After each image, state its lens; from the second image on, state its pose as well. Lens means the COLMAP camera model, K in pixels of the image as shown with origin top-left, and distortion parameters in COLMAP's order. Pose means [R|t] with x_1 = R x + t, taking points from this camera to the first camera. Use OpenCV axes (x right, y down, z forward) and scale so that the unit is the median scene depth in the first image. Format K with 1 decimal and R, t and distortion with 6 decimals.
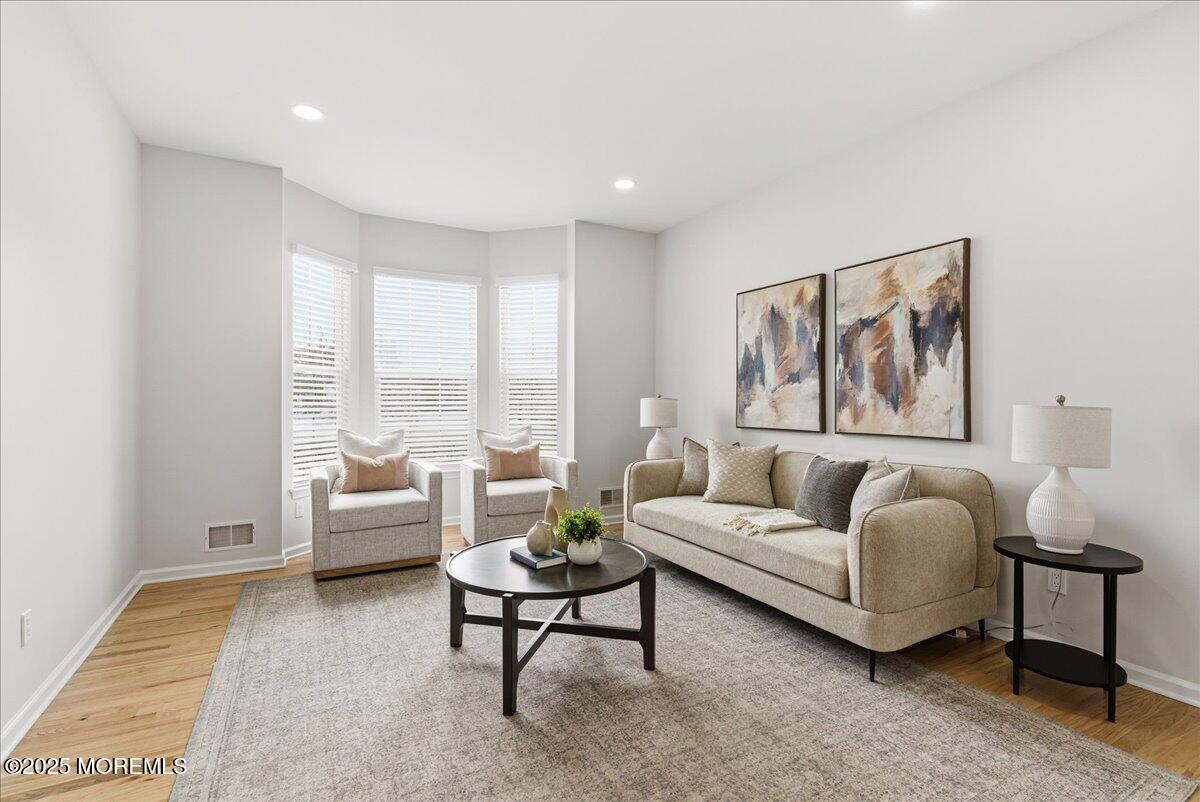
lens RADIAL K [[551.9, 0, 600.4], [0, 551.9, 404.5], [0, 0, 1]] dist [0.001050, 0.000211]
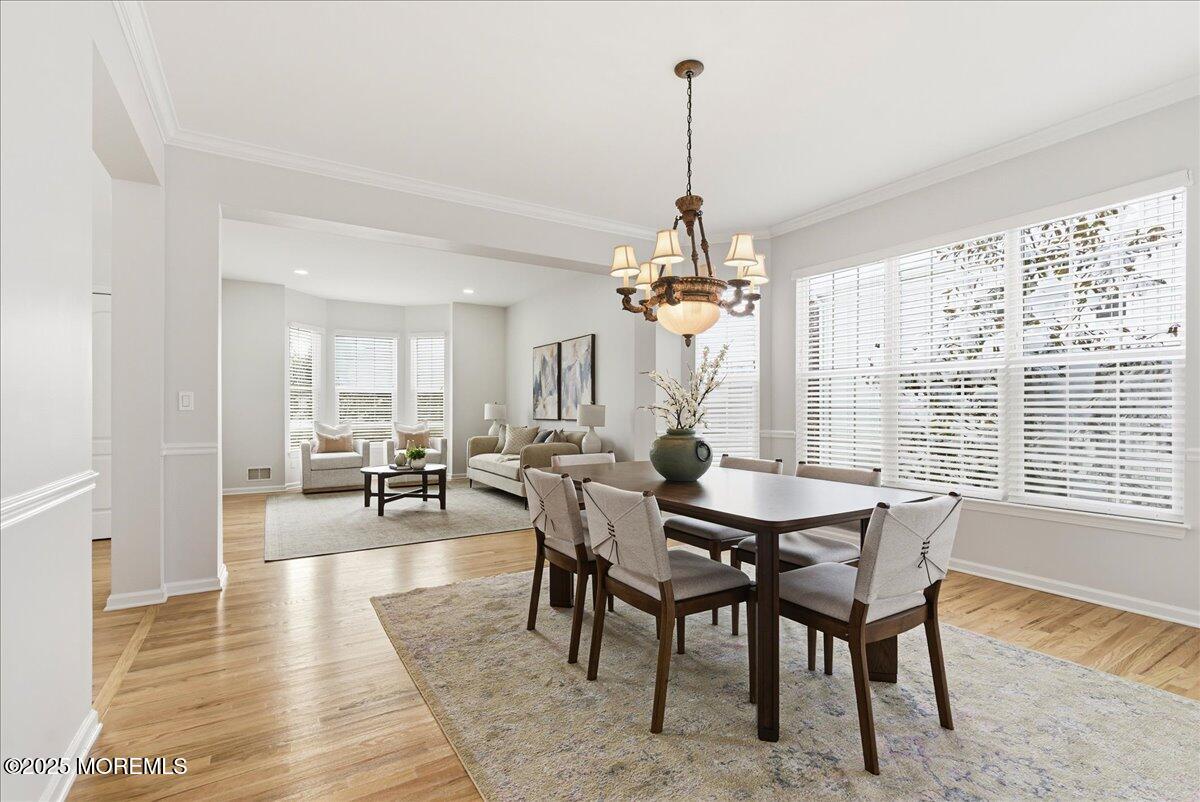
lens RADIAL K [[551.9, 0, 600.4], [0, 551.9, 404.5], [0, 0, 1]] dist [0.001050, 0.000211]
pose [[0.998696, -0.003286, 0.050950, 0.474913], [0.004110, 0.999862, -0.016075, 0.028057], [-0.050890, 0.016264, 0.998572, -1.097755]]
